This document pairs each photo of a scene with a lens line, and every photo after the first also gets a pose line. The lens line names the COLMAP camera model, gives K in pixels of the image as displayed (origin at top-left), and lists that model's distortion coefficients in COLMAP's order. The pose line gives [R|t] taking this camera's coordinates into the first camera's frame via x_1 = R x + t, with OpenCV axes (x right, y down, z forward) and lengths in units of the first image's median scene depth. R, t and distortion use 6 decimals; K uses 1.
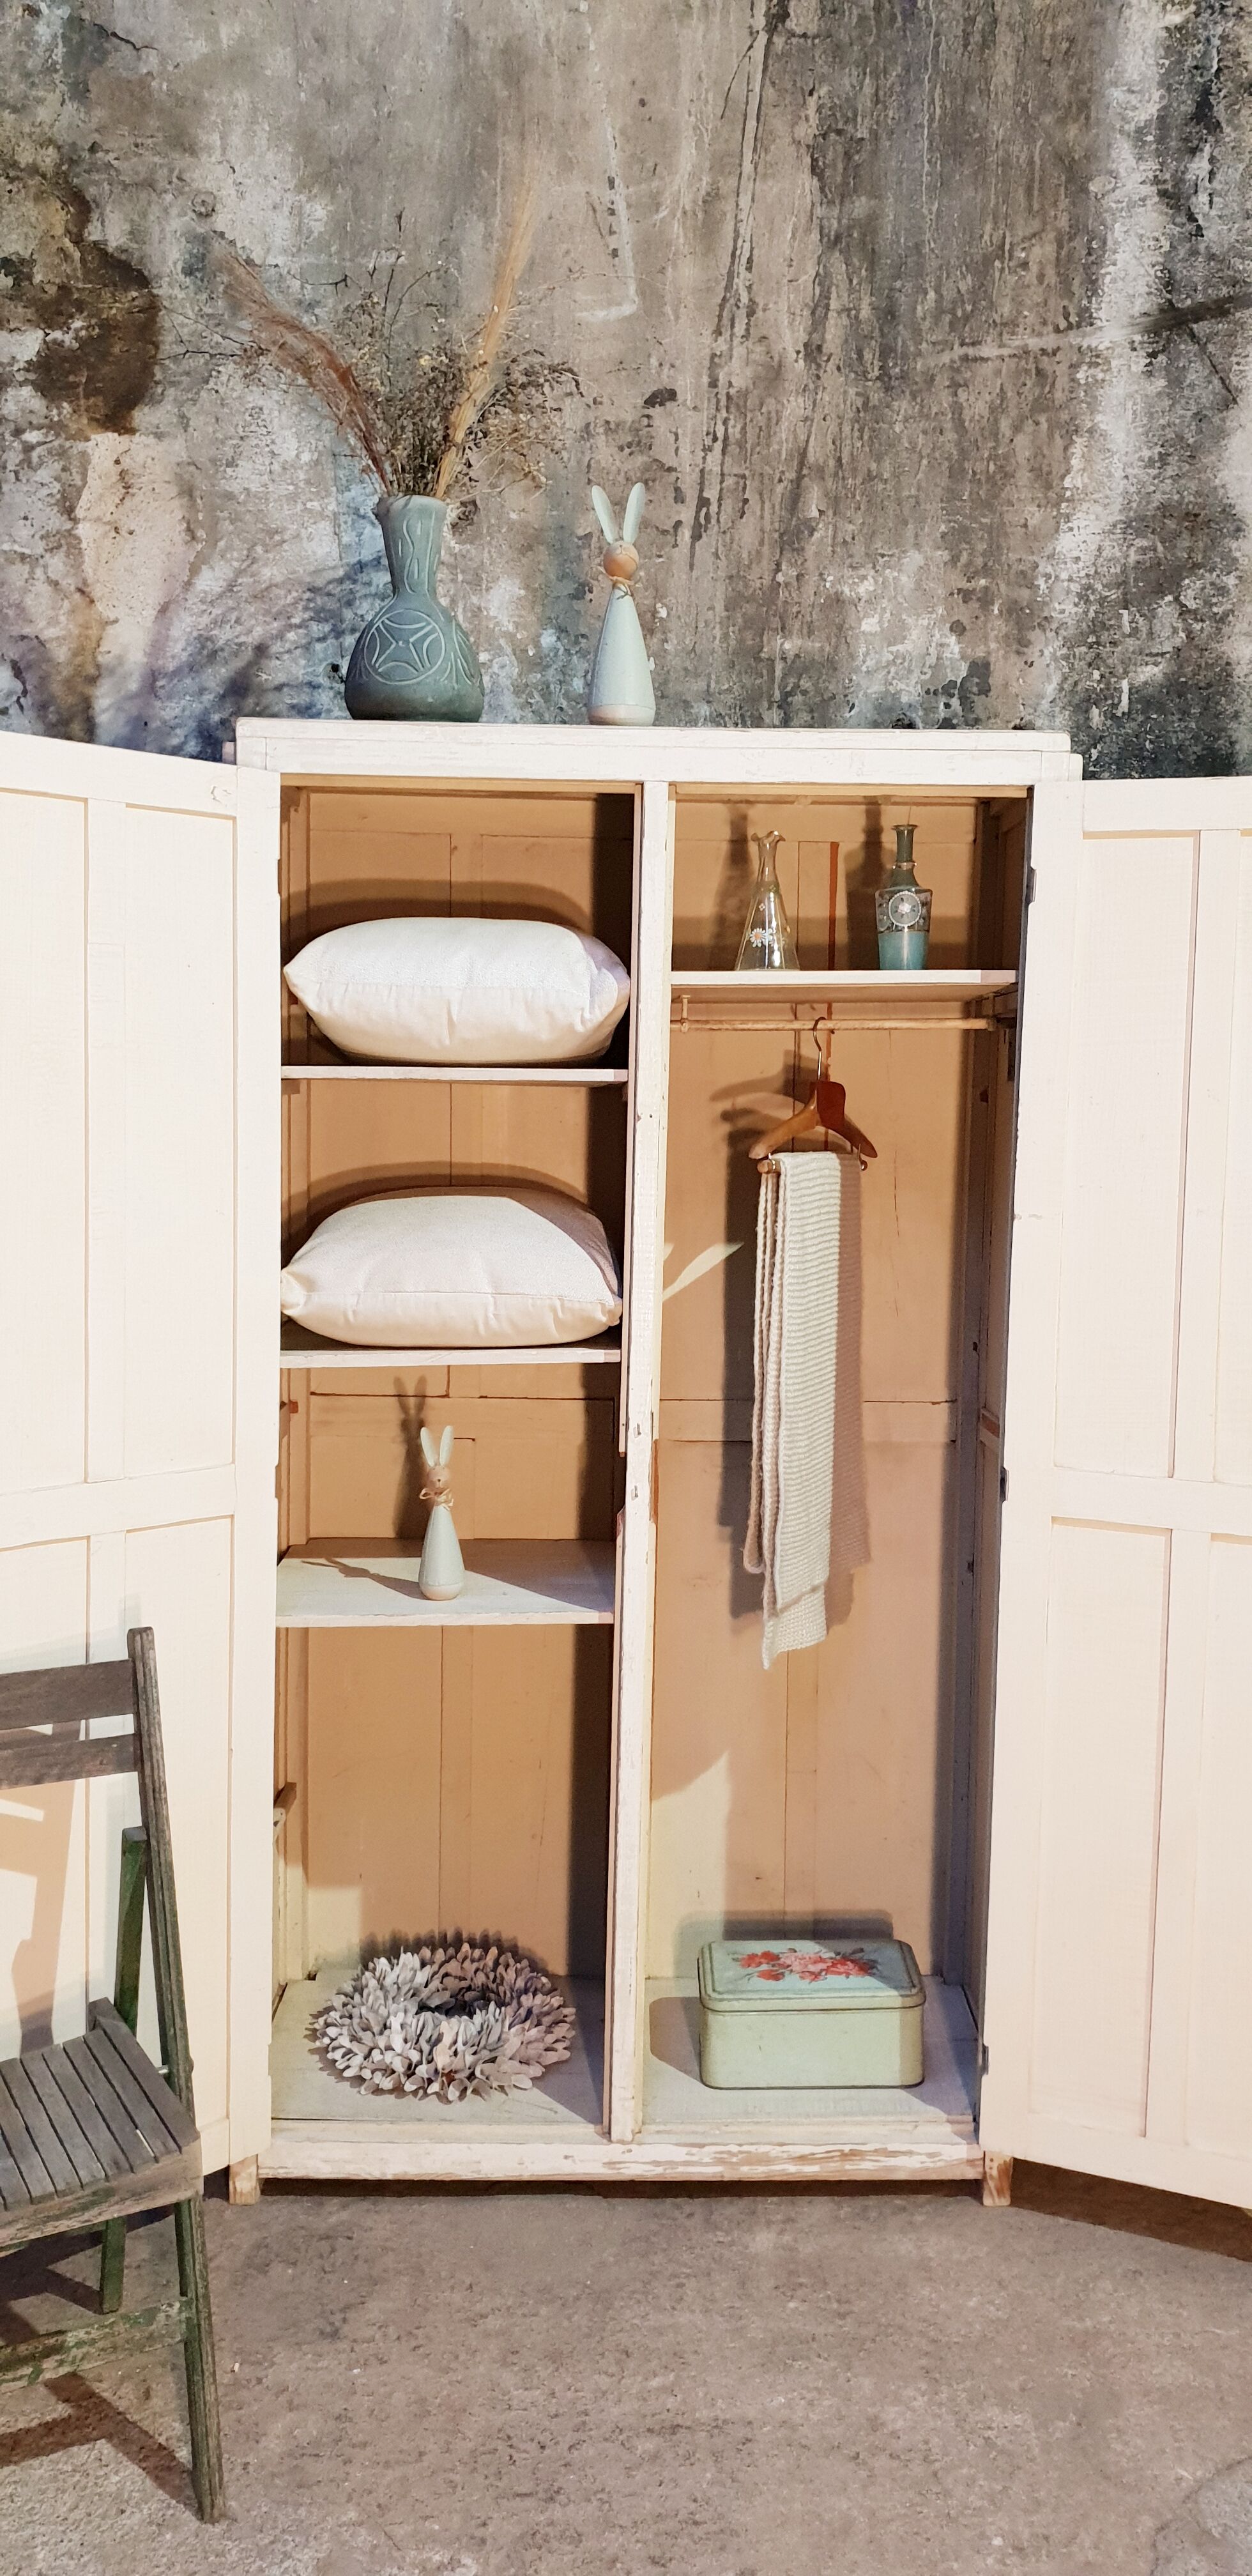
lens RADIAL K [[2021.2, 0, 664.1], [0, 2021.2, 1278.6], [0, 0, 1]] dist [-0.011891, 0.035094]
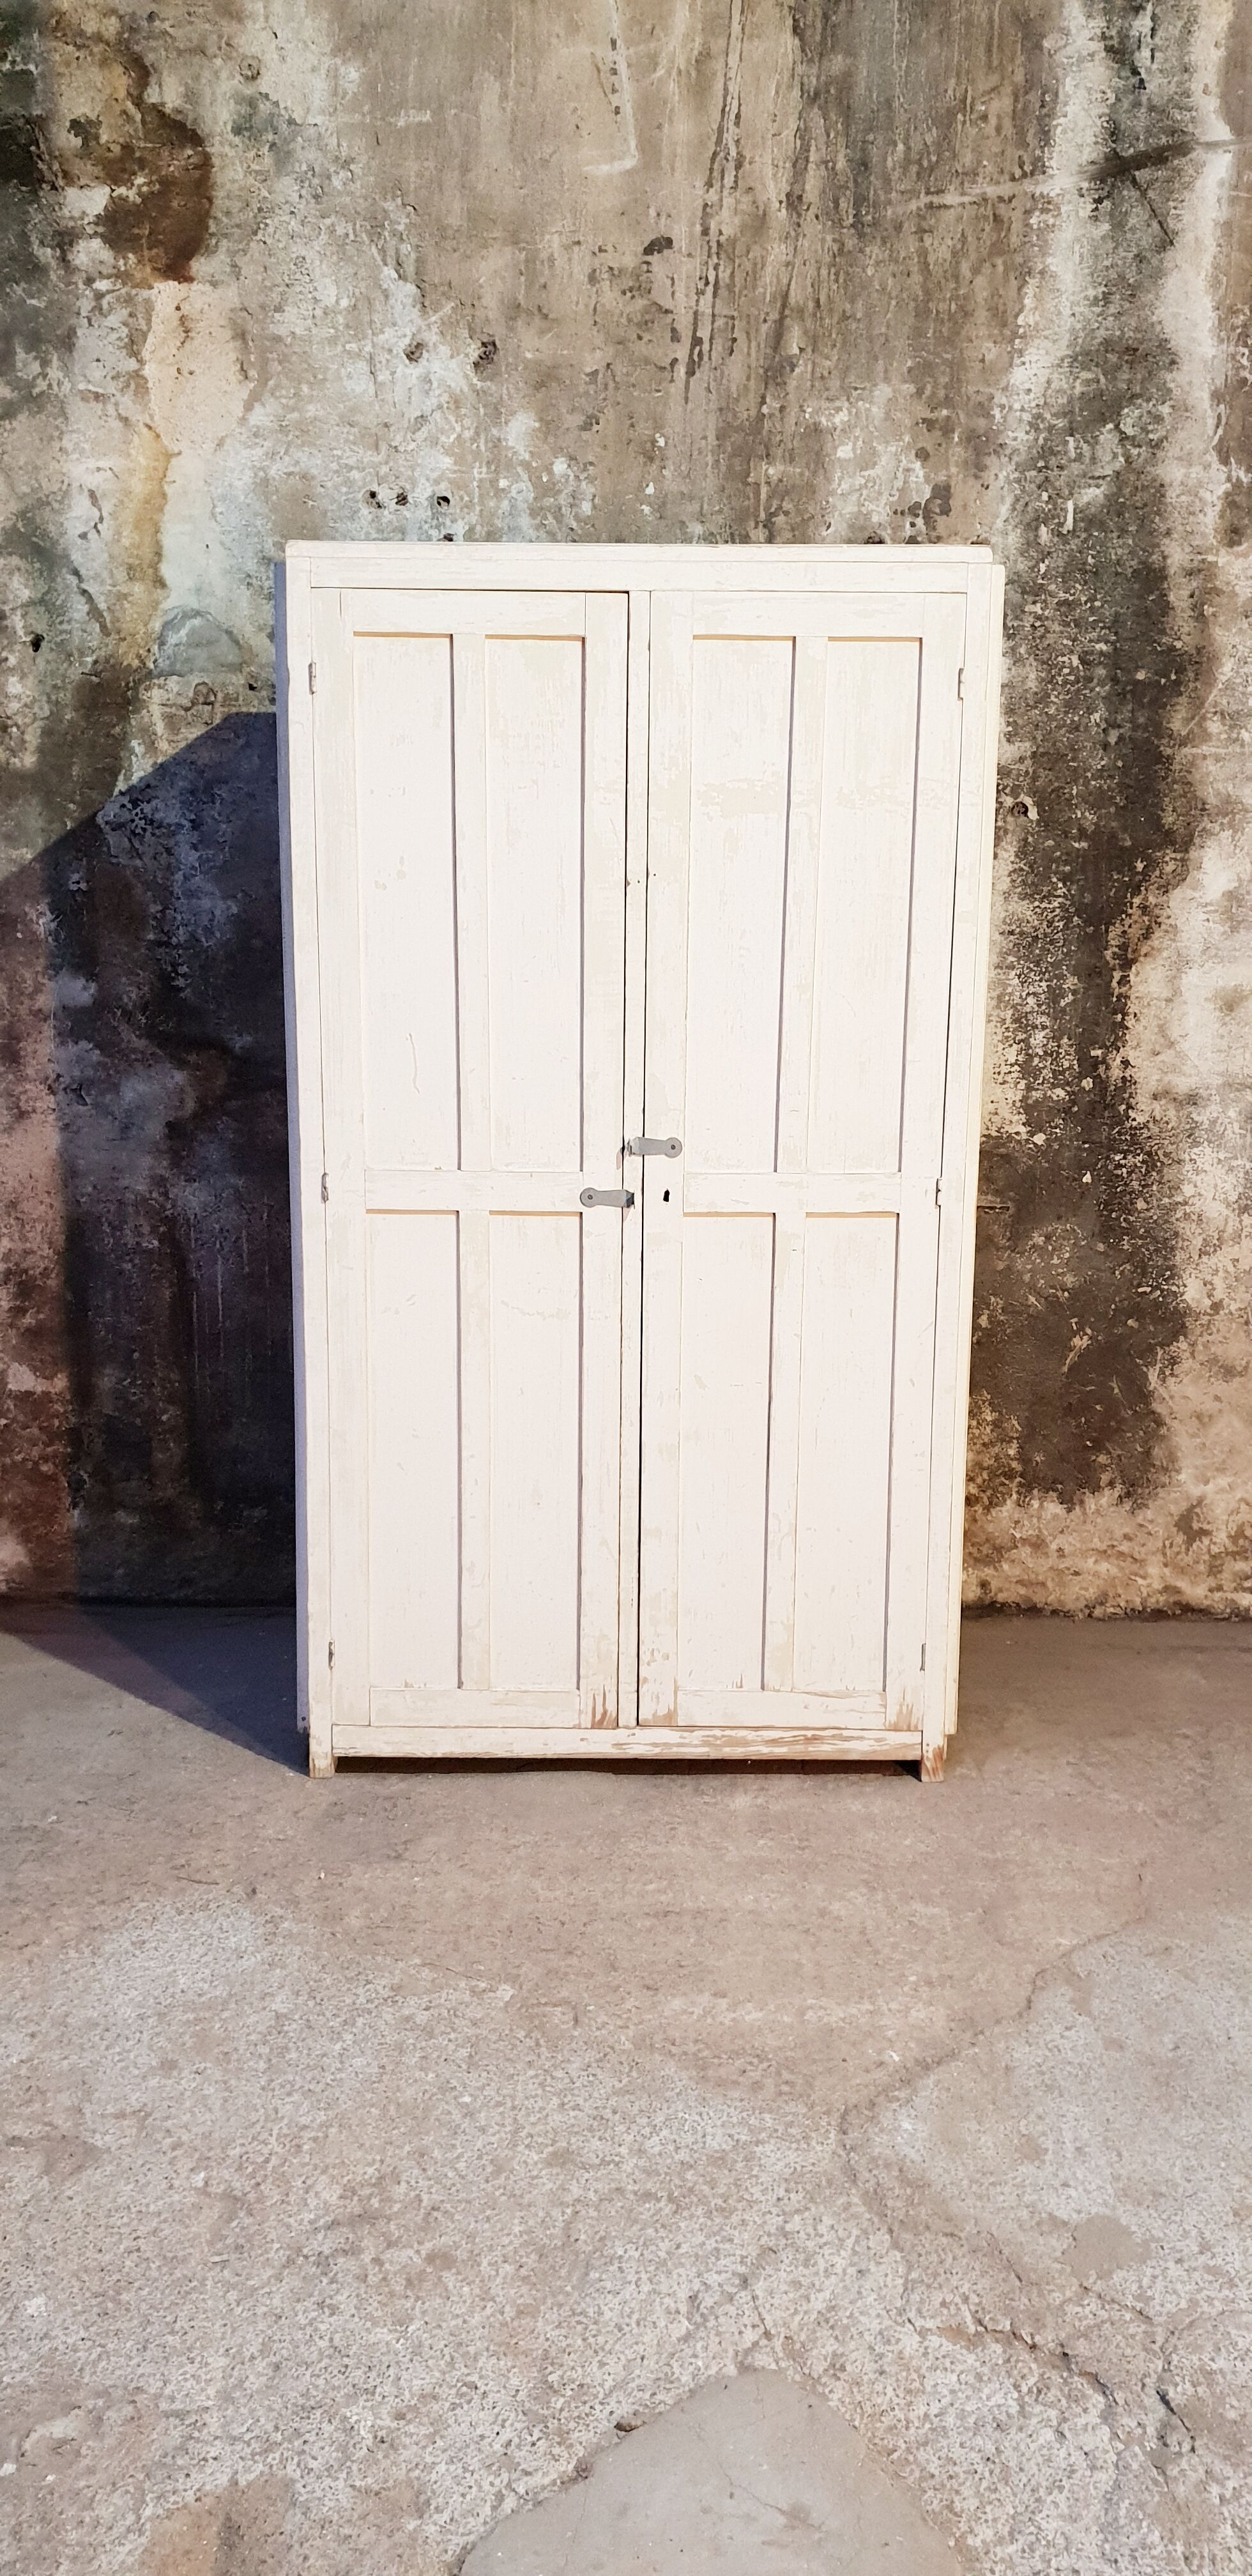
lens RADIAL K [[2046.6, 0, 658.0], [0, 2046.6, 1295.3], [0, 0, 1]] dist [-0.036326, 0.075670]
pose [[0.999898, -0.001272, -0.014247, 0.013420], [0.002517, 0.996145, 0.087688, 0.046591], [0.014081, -0.087715, 0.996046, -0.180910]]
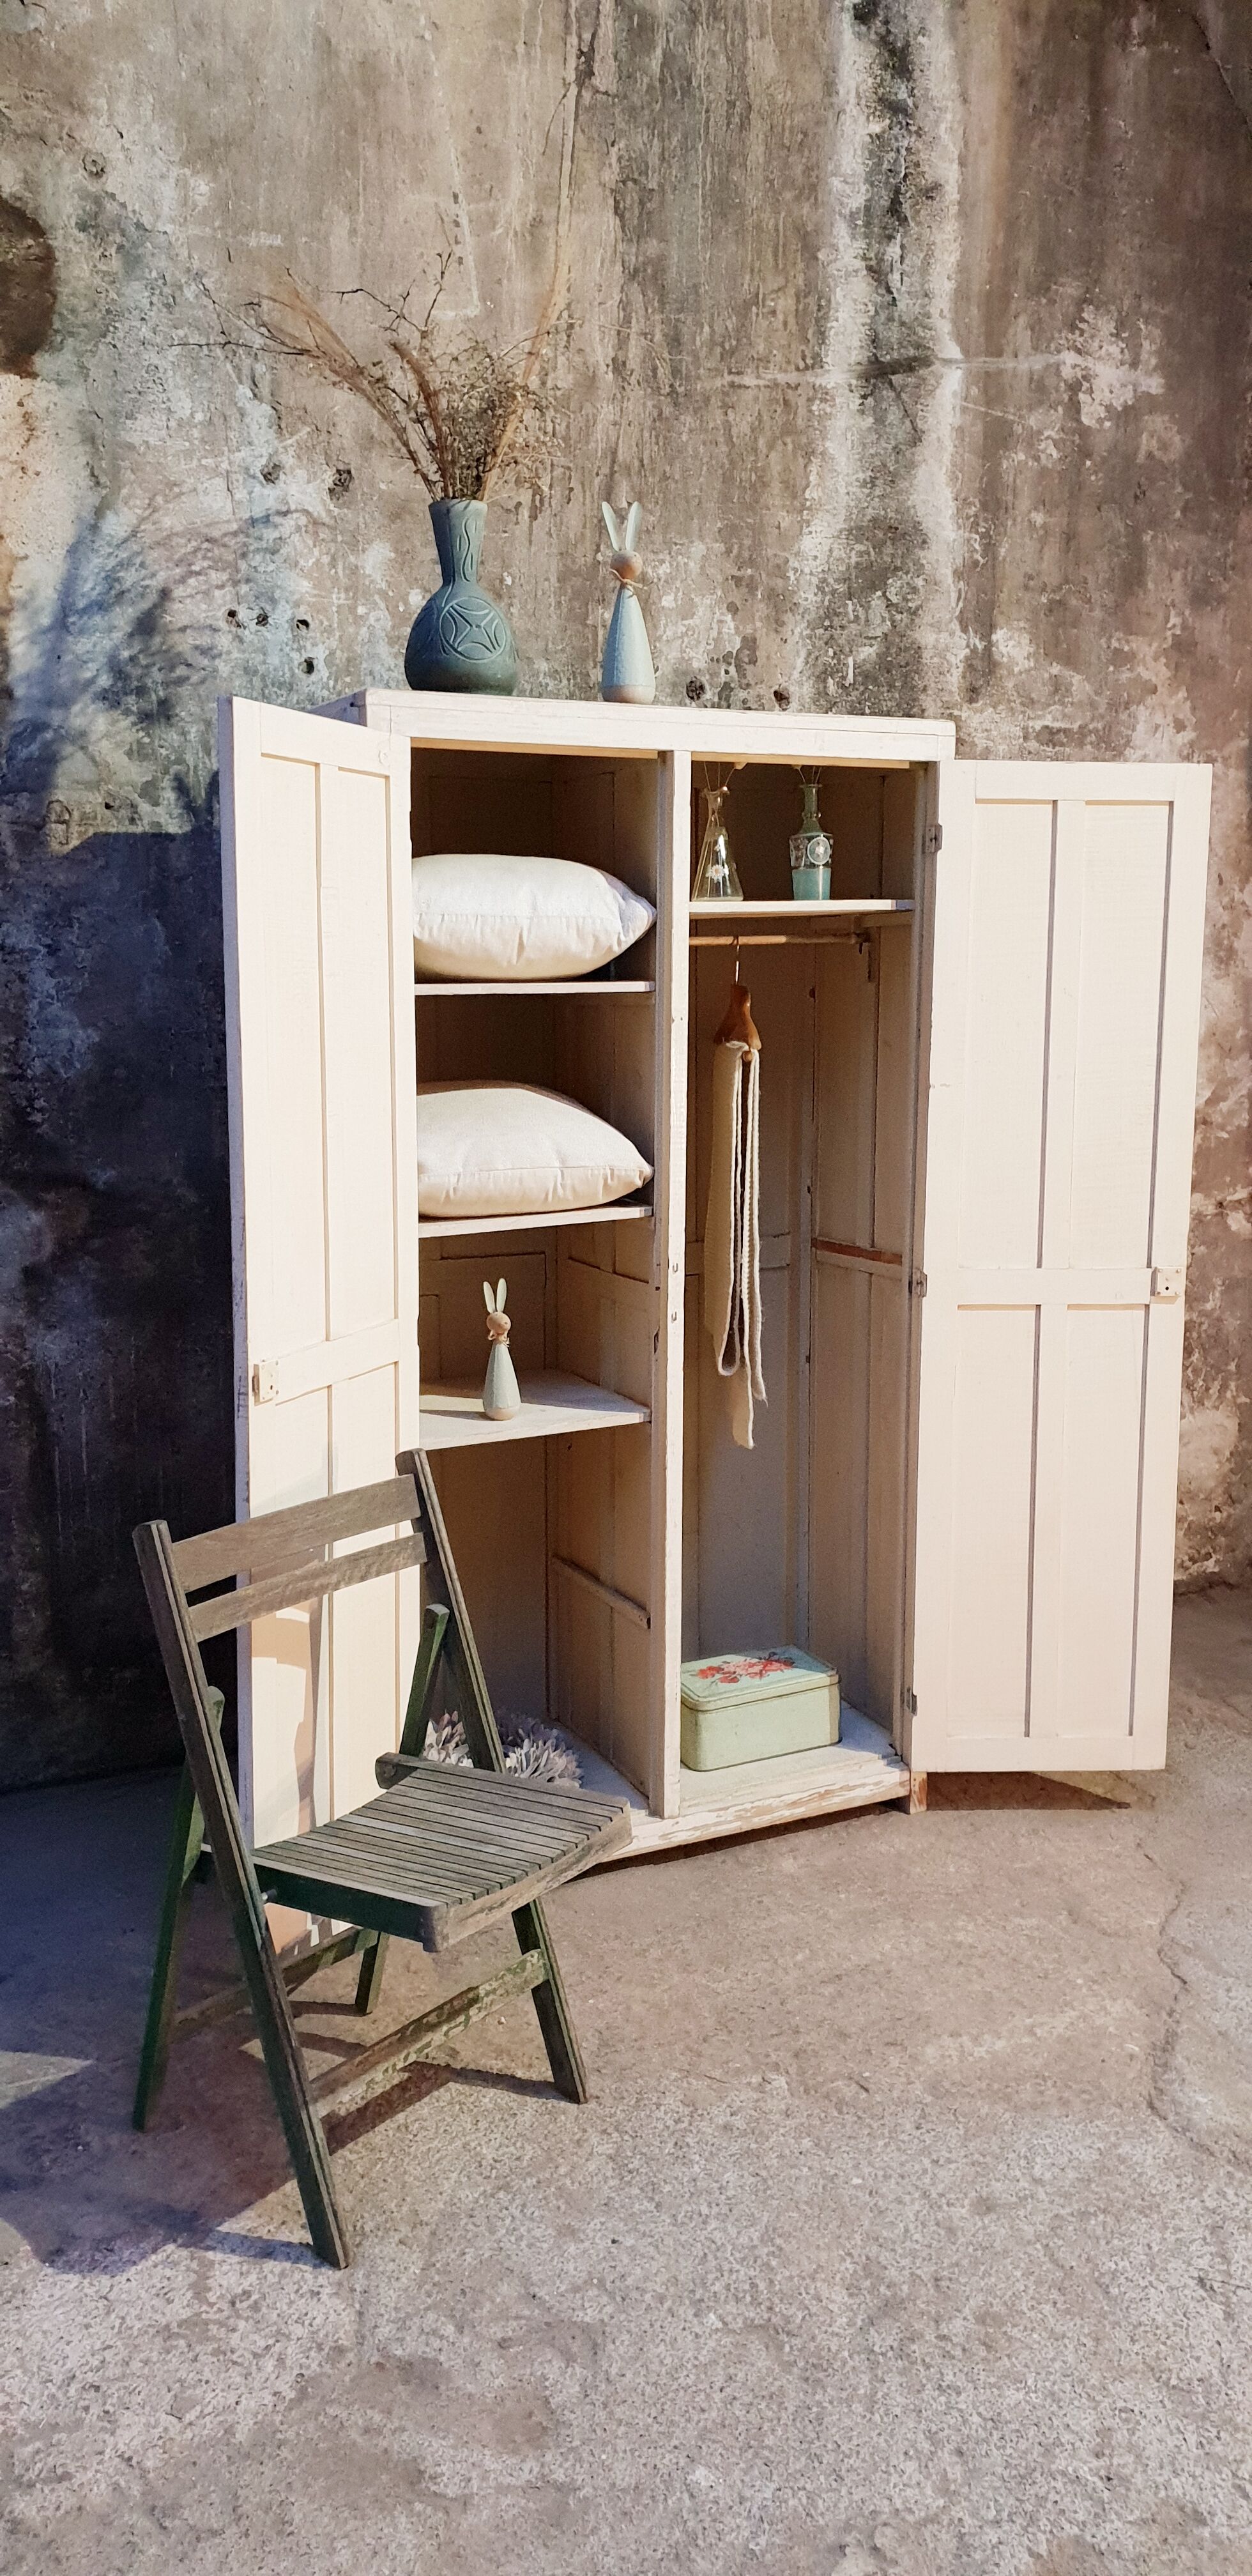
lens RADIAL K [[2047.8, 0, 665.1], [0, 2047.8, 1300.6], [0, 0, 1]] dist [-0.012901, 0.018247]
pose [[0.904103, -0.085739, 0.418625, -0.454484], [0.054132, 0.994752, 0.086828, -0.012502], [-0.423873, -0.055840, 0.903999, -0.135631]]
